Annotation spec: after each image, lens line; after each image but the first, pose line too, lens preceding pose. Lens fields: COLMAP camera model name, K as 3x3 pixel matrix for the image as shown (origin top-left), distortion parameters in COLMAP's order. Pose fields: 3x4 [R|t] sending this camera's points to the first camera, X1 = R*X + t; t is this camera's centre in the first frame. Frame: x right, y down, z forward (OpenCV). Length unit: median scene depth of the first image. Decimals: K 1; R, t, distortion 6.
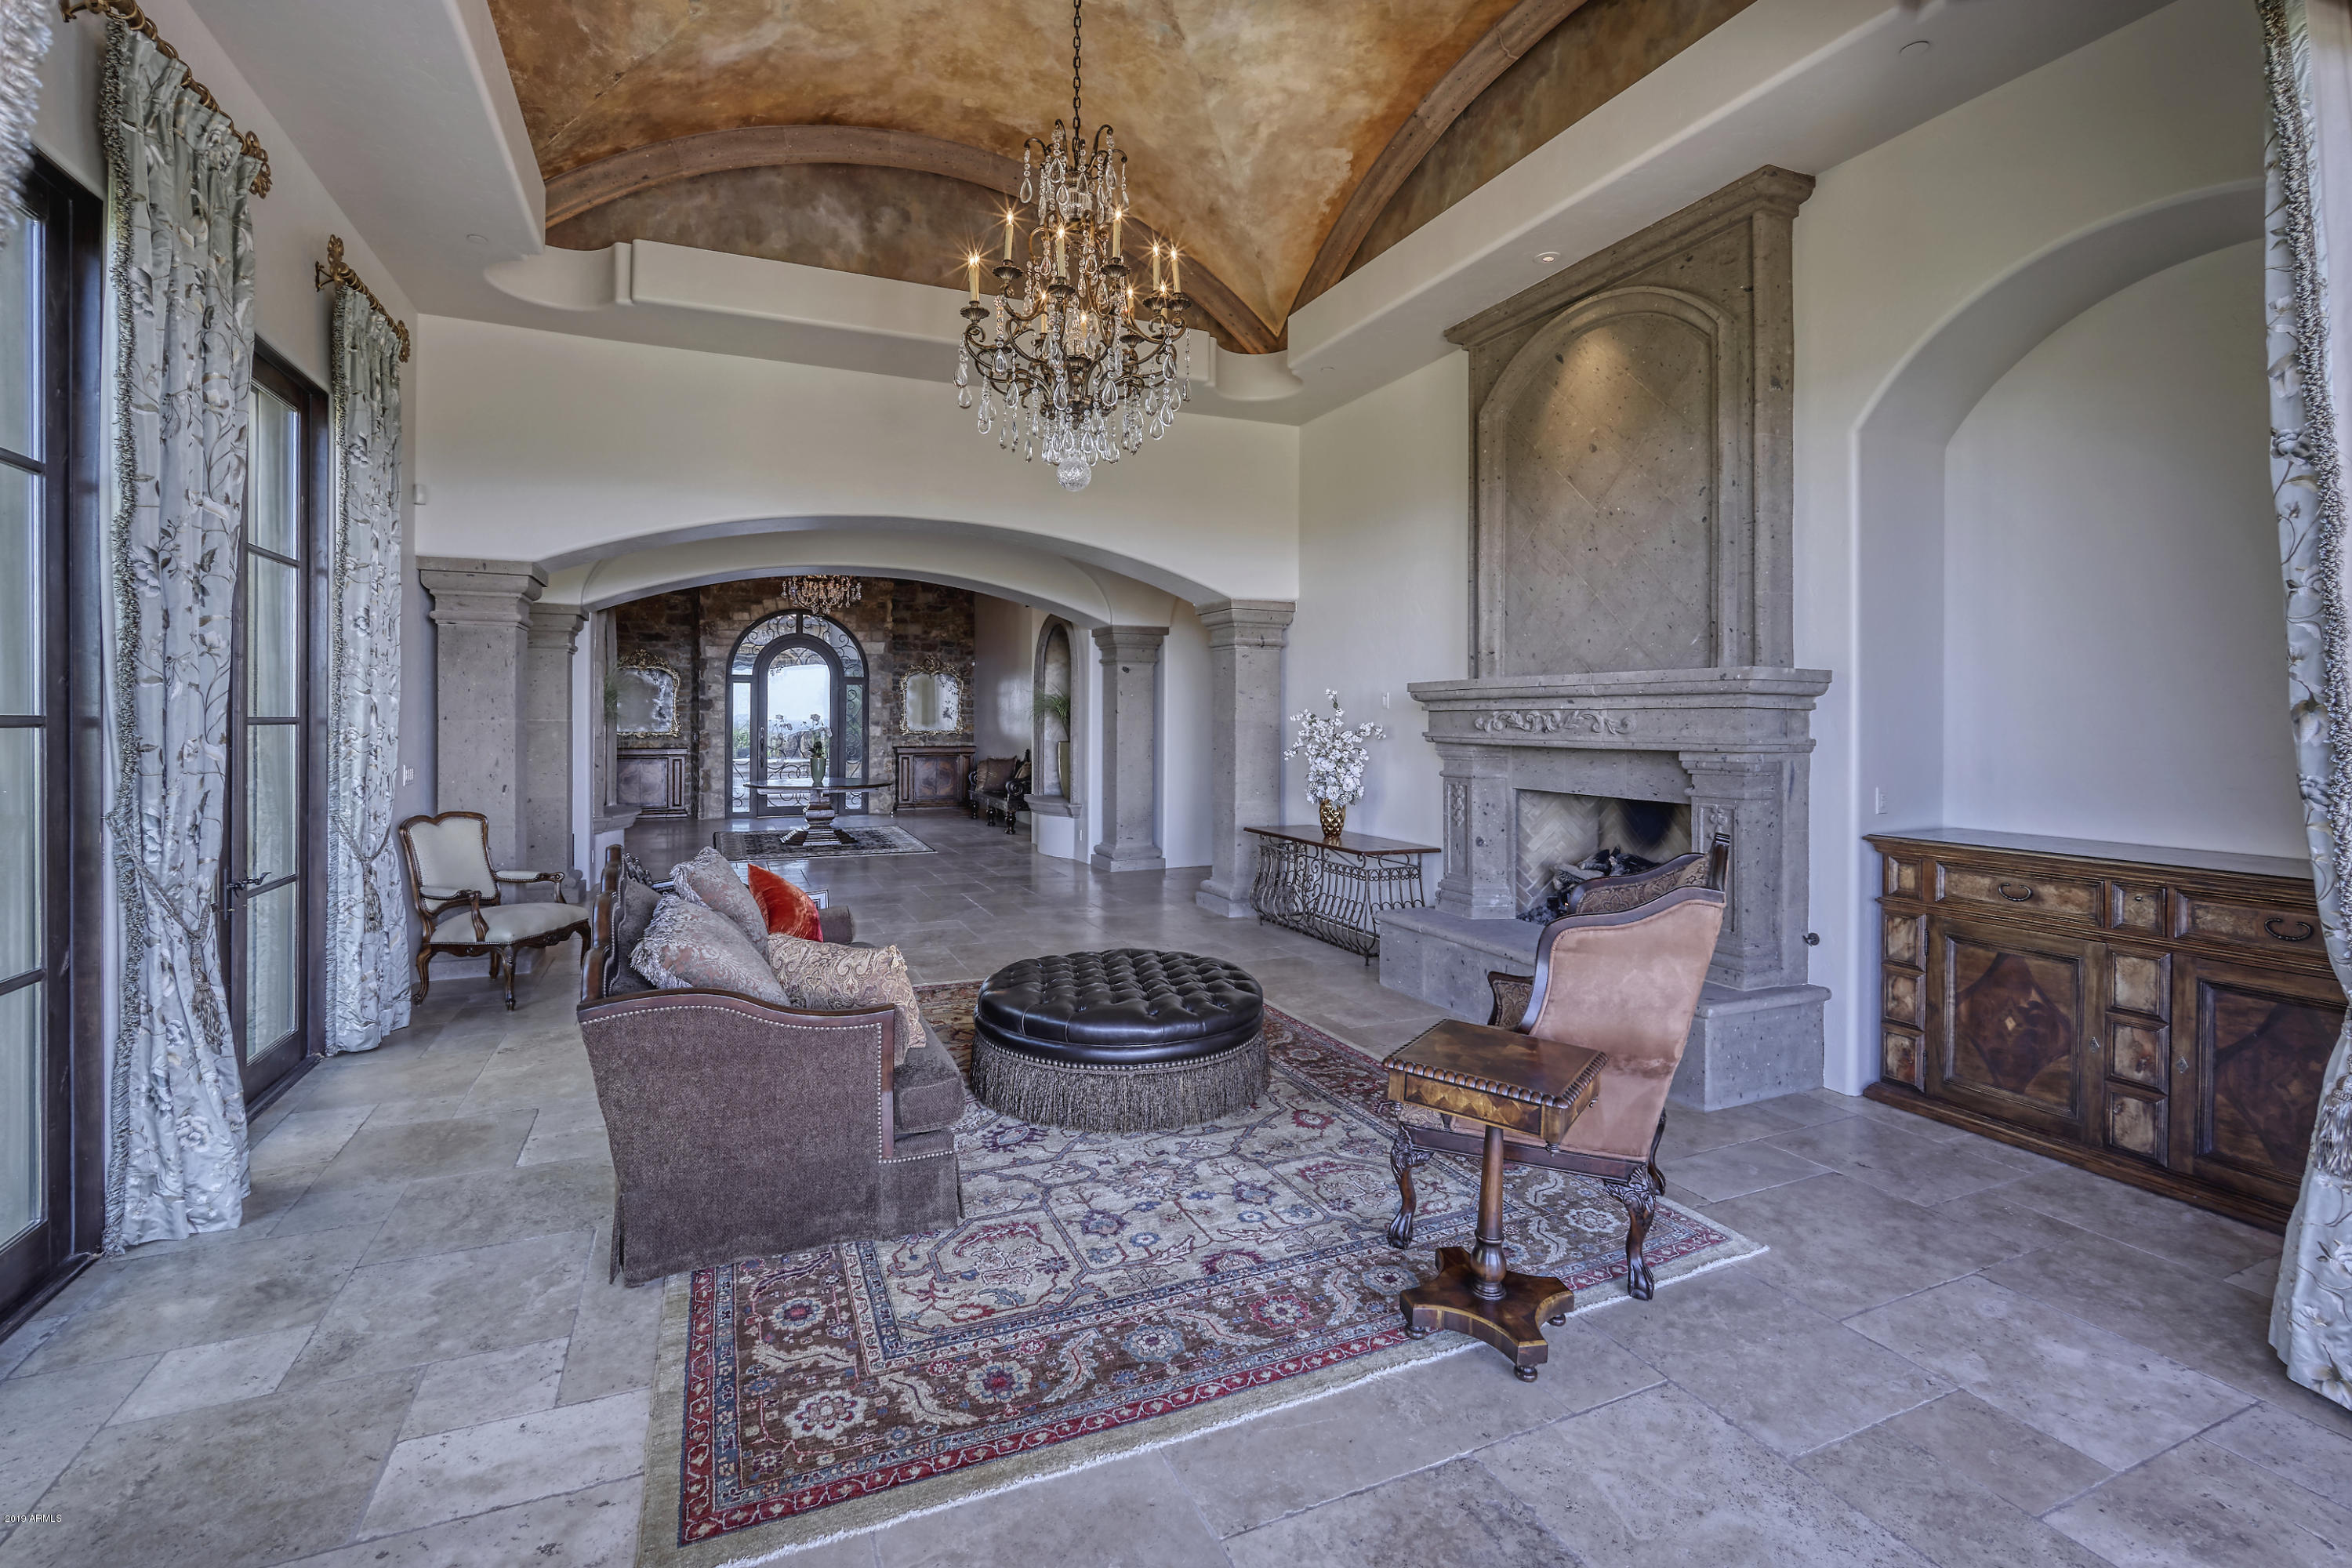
lens RADIAL K [[1059.5, 0, 1168.7], [0, 1059.5, 706.6], [0, 0, 1]] dist [-0.025433, 0.008256]
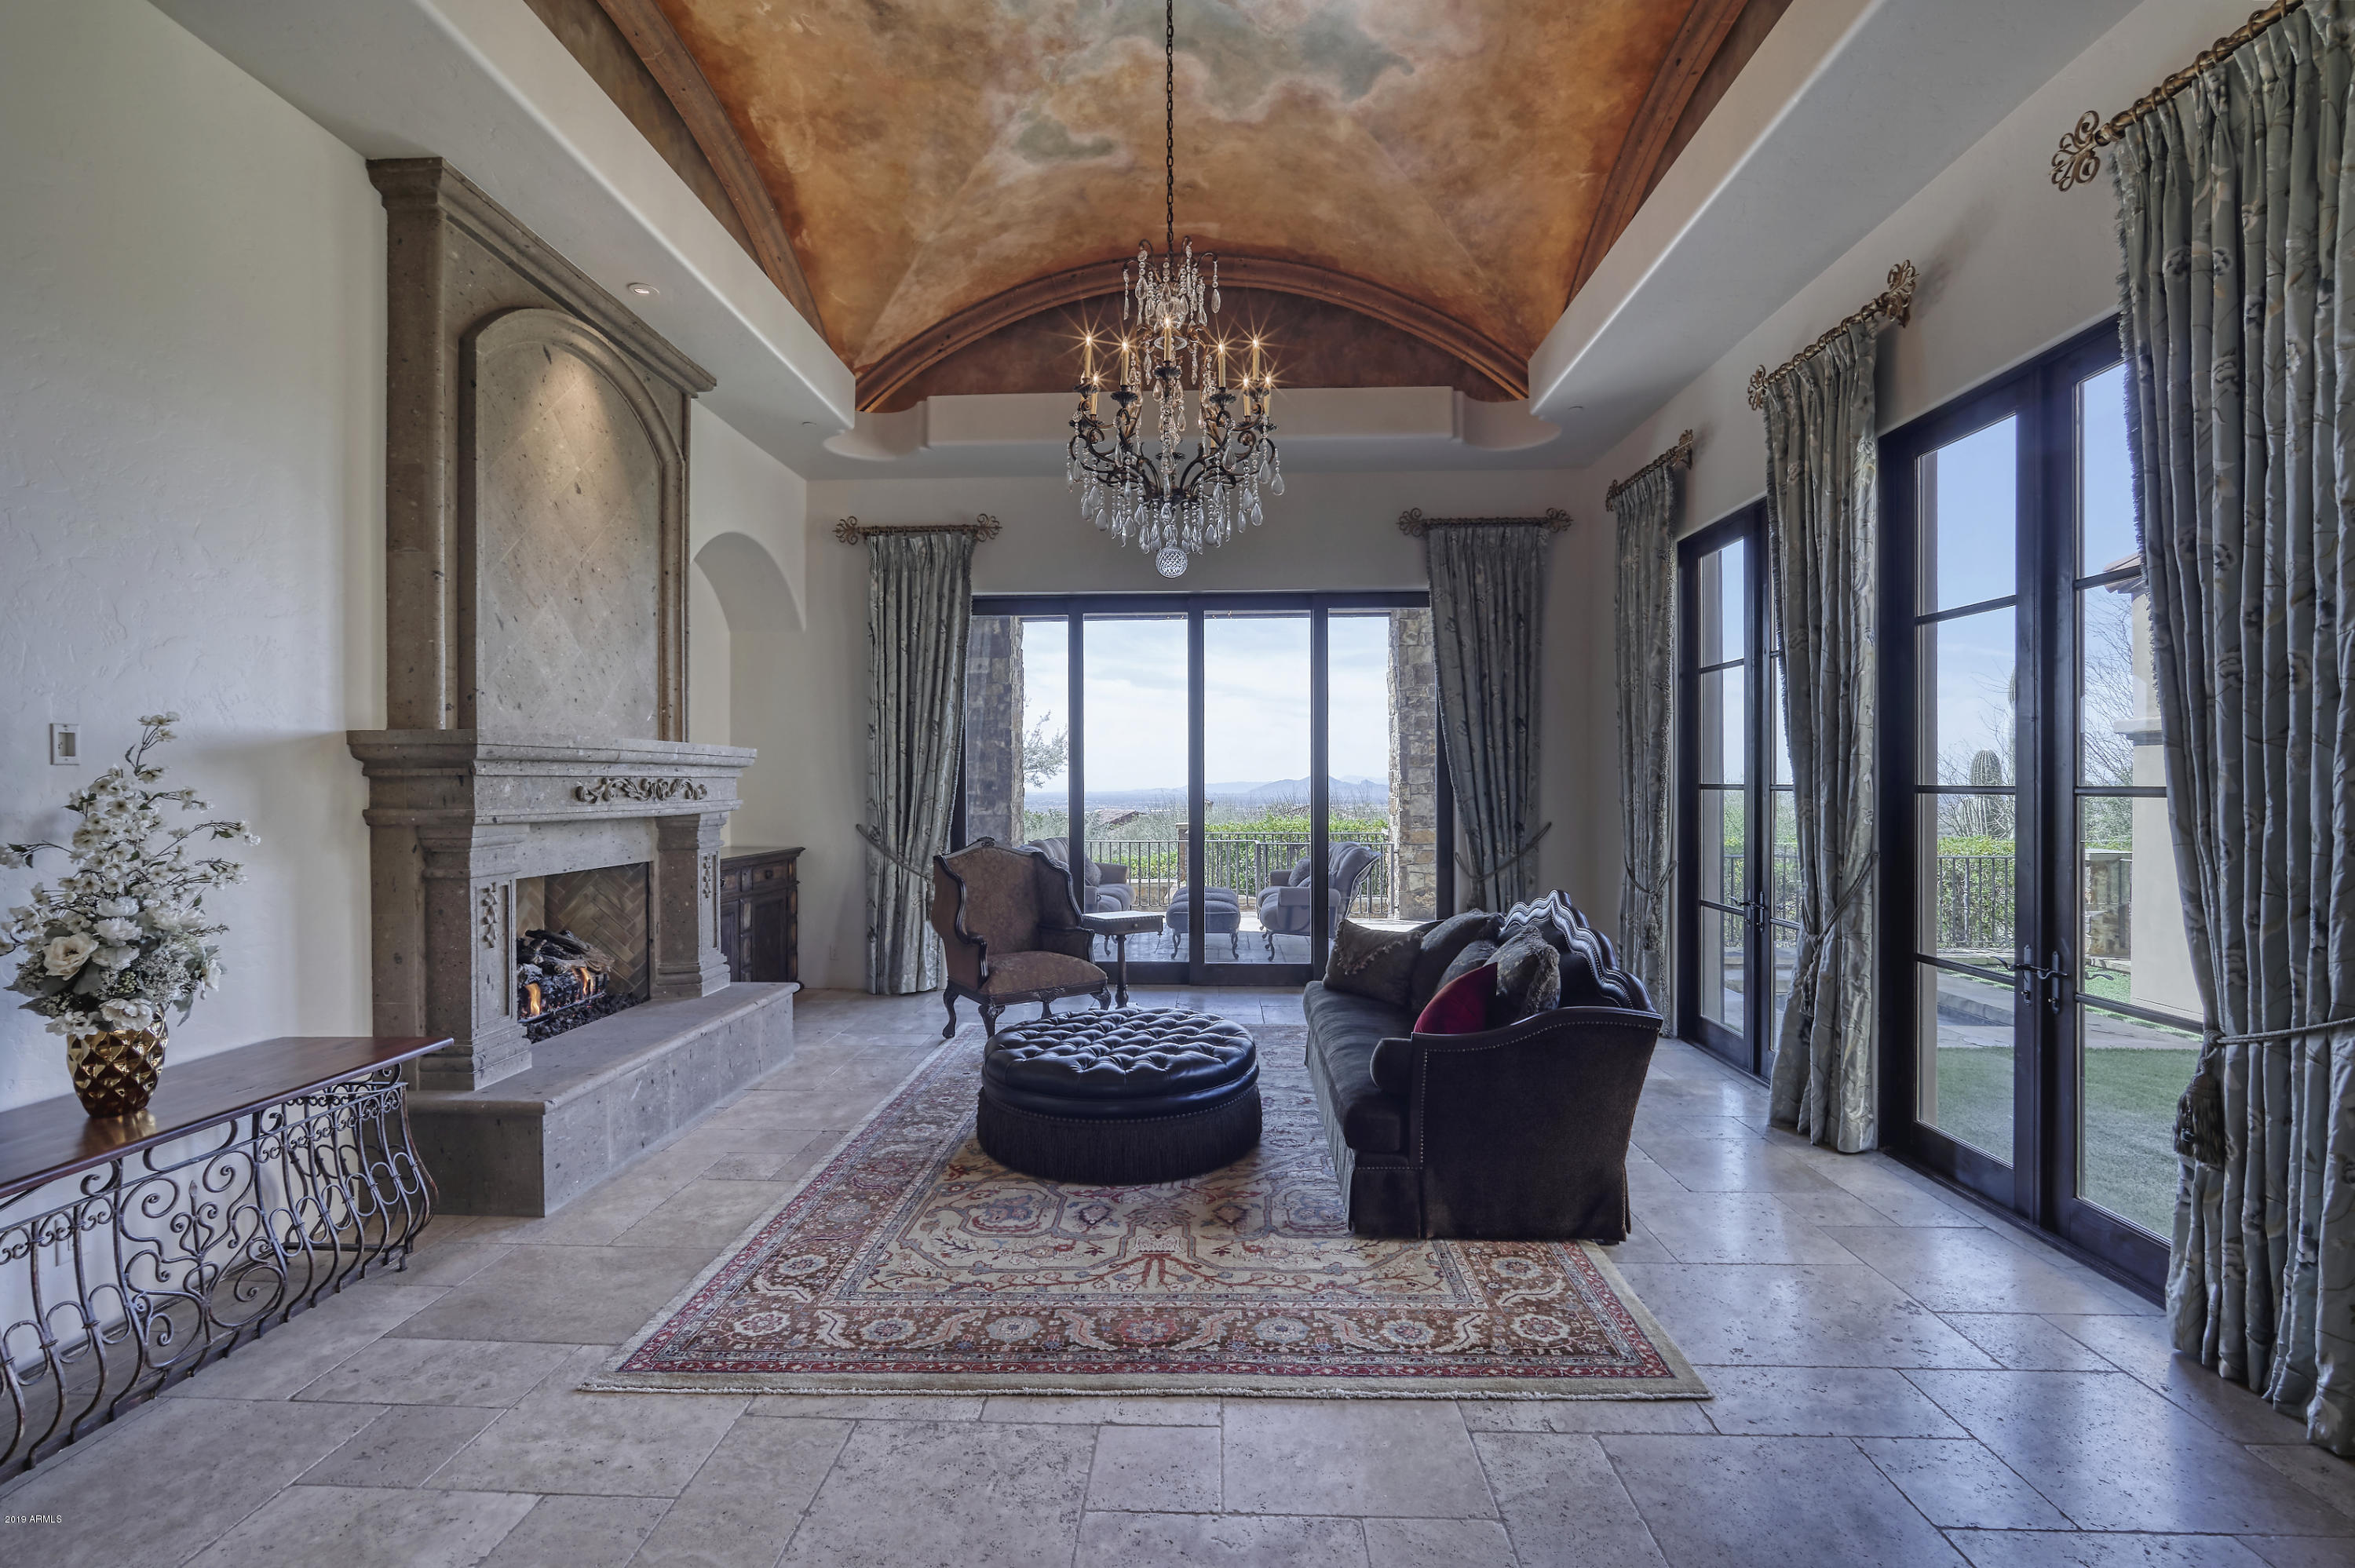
lens RADIAL K [[1048.0, 0, 1177.5], [0, 1048.0, 784.0], [0, 0, 1]] dist [-0.022428, 0.007526]
pose [[-0.900930, -0.001044, 0.433963, -0.143430], [-0.005547, 0.999943, -0.009110, 0.004674], [-0.433929, -0.010615, -0.900885, 0.503161]]
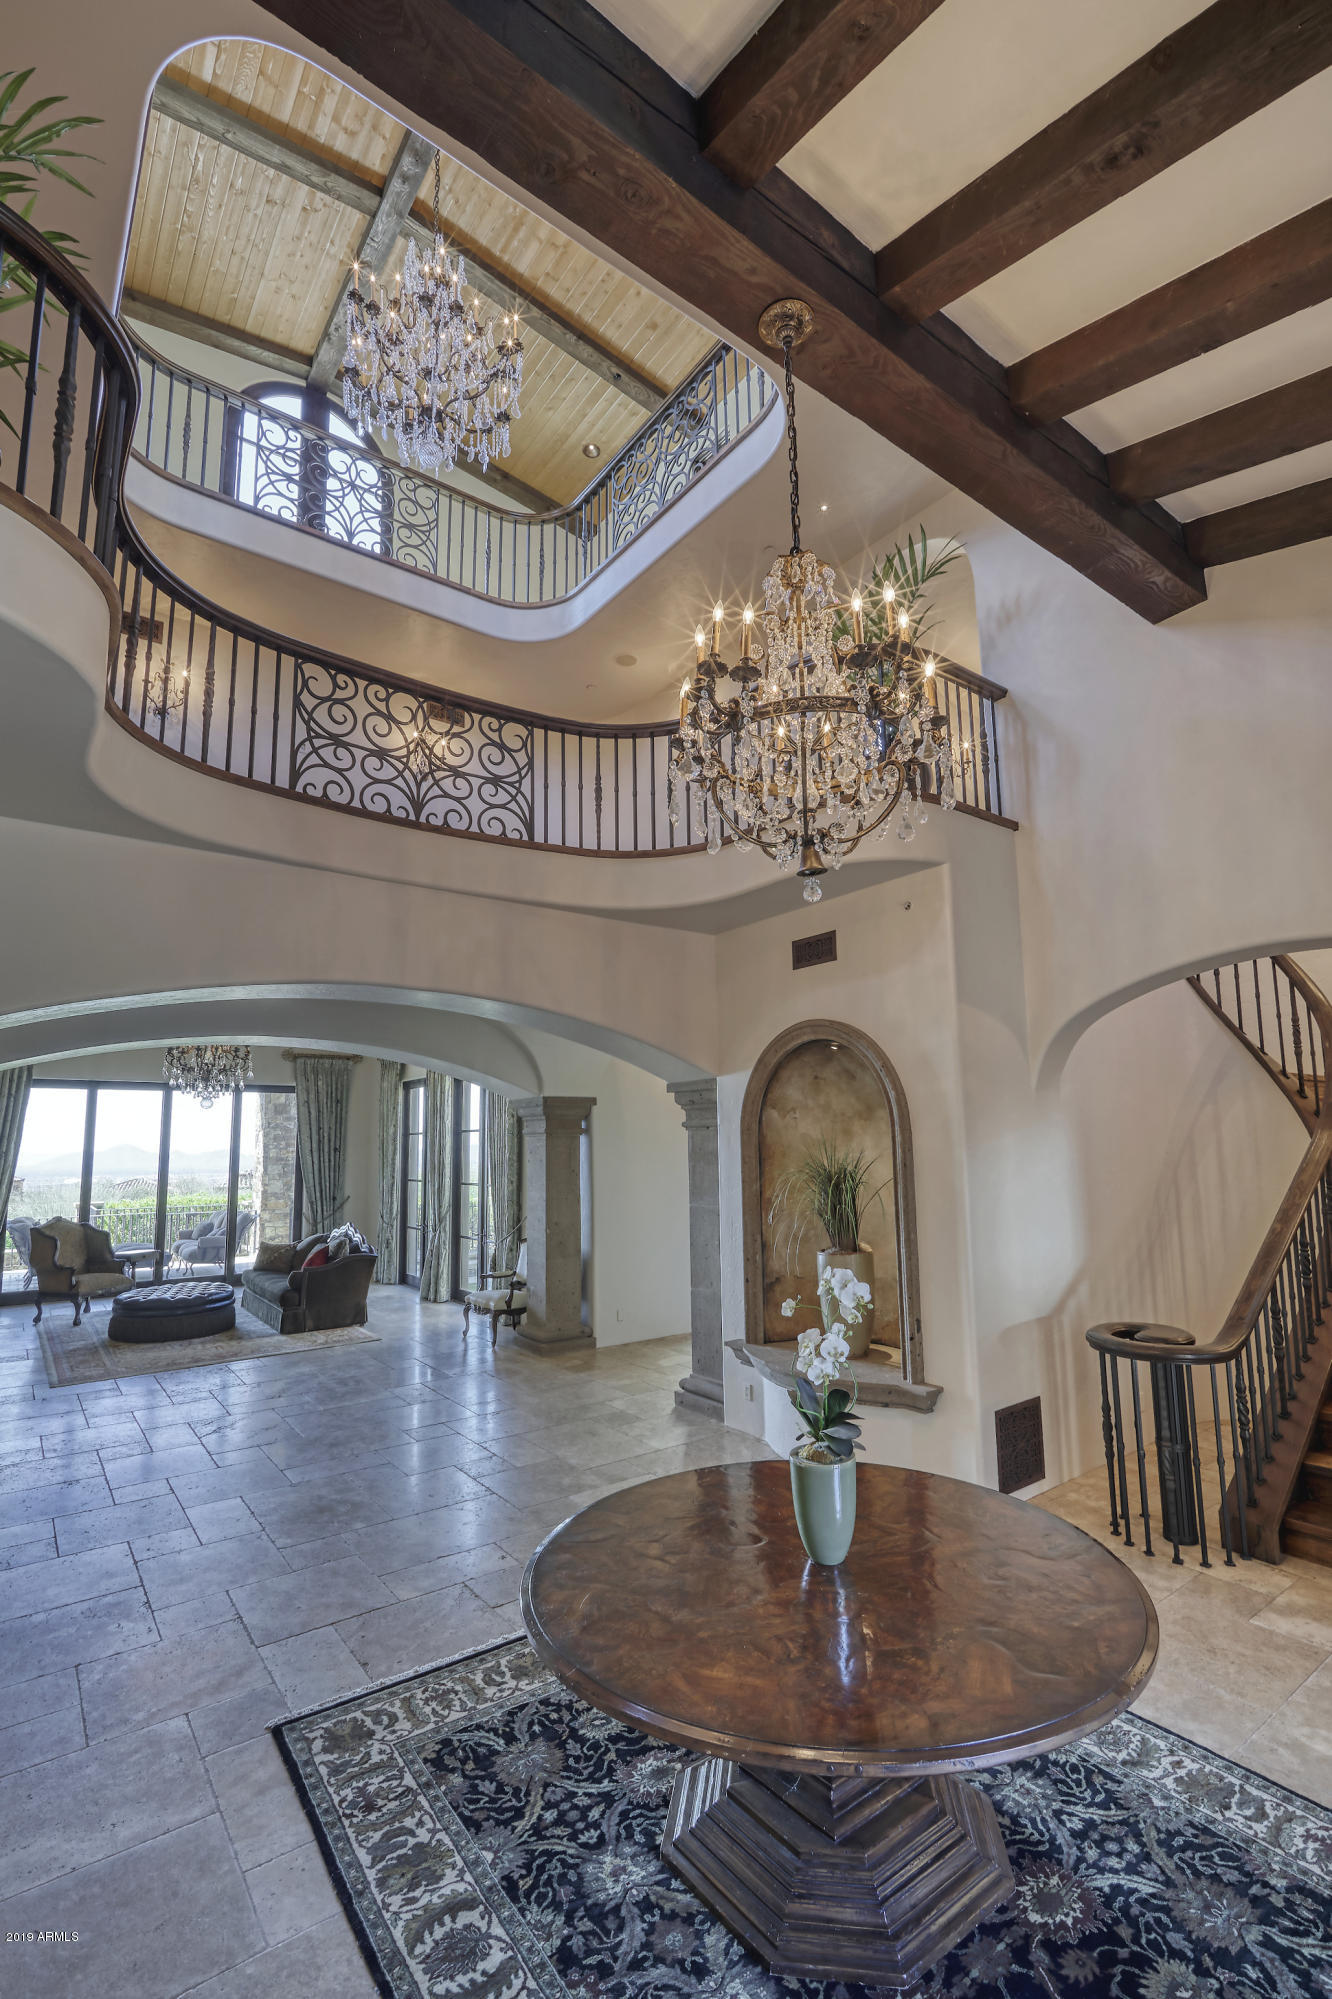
lens RADIAL K [[900.5, 0, 676.3], [0, 900.5, 1027.6], [0, 0, 1]] dist [-0.025433, 0.008256]
pose [[-0.972776, -0.017563, -0.231081, -0.194018], [0.016123, 0.989579, -0.143083, -0.014716], [0.231186, -0.142914, -0.962356, 0.930243]]
